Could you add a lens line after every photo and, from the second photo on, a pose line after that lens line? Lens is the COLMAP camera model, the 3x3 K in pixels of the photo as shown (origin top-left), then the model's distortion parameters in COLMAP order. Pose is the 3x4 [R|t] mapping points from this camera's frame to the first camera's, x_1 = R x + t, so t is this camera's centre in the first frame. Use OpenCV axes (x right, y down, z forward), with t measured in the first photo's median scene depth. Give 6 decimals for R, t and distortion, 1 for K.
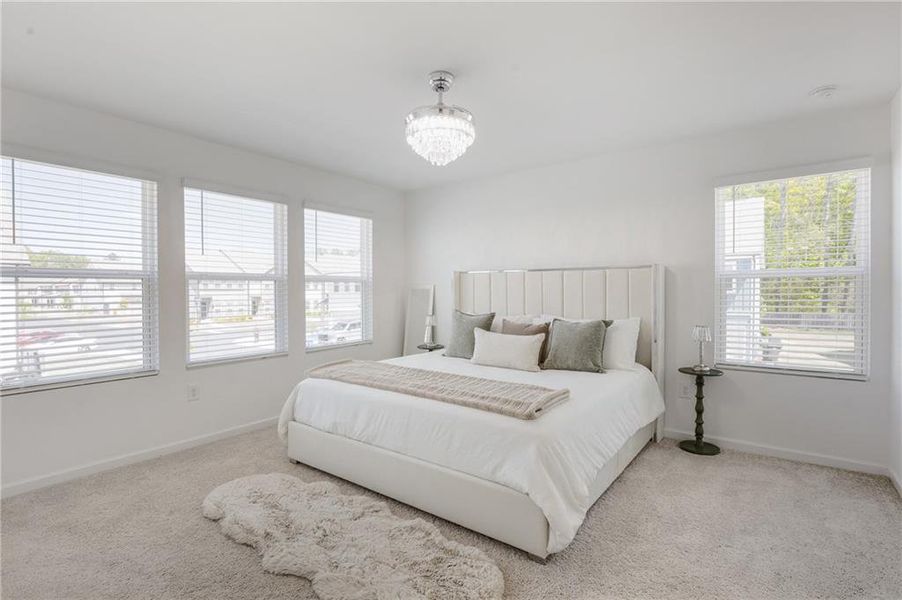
lens RADIAL K [[465.7, 0, 392.5], [0, 465.7, 285.0], [0, 0, 1]] dist [0.002039, 0.000179]
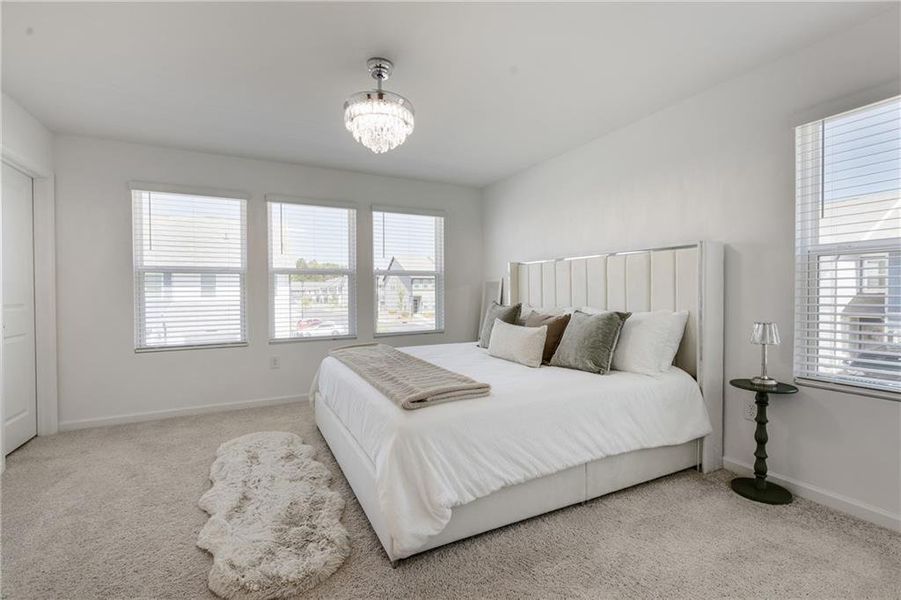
lens RADIAL K [[405.1, 0, 446.9], [0, 405.1, 292.8], [0, 0, 1]] dist [0.003824, -0.000593]
pose [[0.896916, 0.000162, -0.442200, 0.498373], [0.002974, 0.999975, 0.006398, 0.035763], [0.442190, -0.007054, 0.896894, 0.219571]]
